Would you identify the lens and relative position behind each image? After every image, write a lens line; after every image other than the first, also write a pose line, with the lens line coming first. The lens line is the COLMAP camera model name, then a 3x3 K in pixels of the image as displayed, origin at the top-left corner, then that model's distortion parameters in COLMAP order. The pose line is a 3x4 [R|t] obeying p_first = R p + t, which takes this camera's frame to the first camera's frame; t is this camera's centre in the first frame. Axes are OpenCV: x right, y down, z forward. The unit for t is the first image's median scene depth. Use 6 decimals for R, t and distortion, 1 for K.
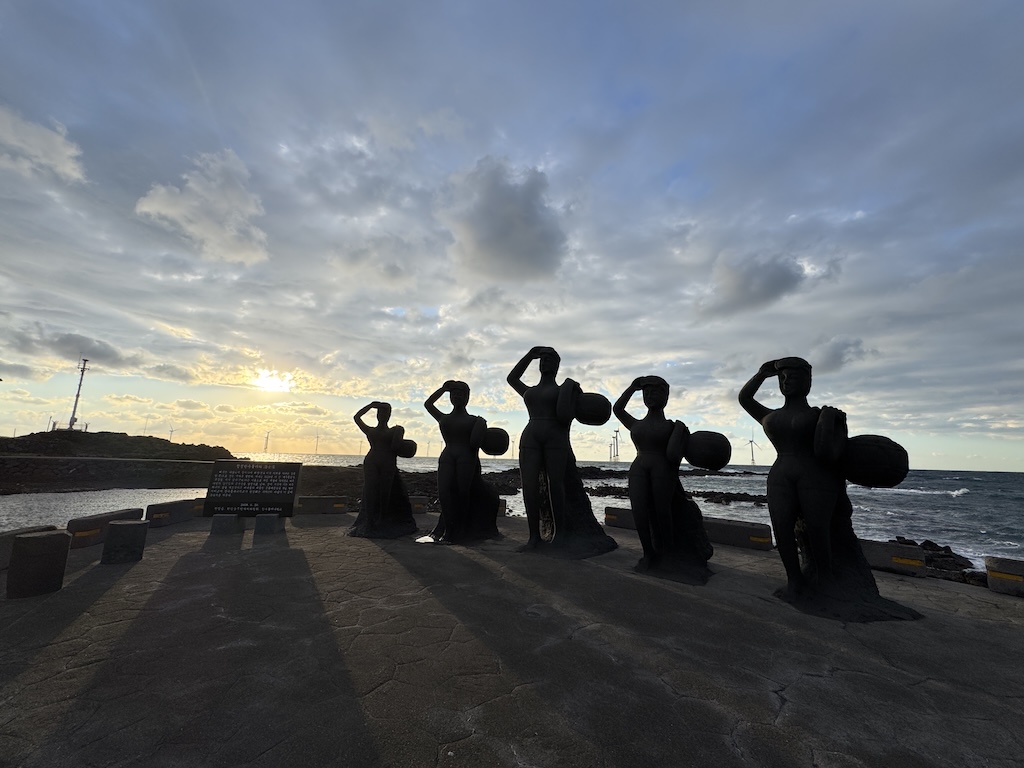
lens RADIAL K [[406.1, 0, 512.0], [0, 406.1, 384.0], [0, 0, 1]] dist [0.001610, 0.000093]
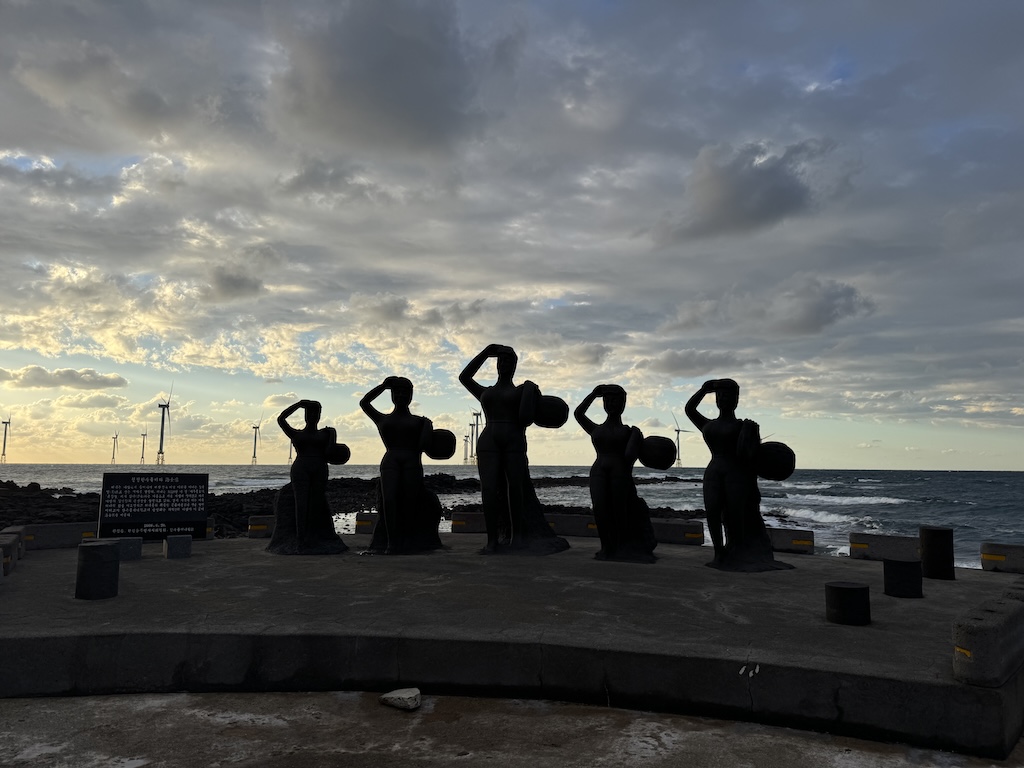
lens RADIAL K [[709.0, 0, 515.9], [0, 709.0, 367.4], [0, 0, 1]] dist [0.042296, -0.001082]
pose [[0.954899, 0.021799, 0.296128, -0.373222], [-0.037021, 0.998260, 0.045892, -0.115731], [-0.294613, -0.054785, 0.954045, -0.580677]]
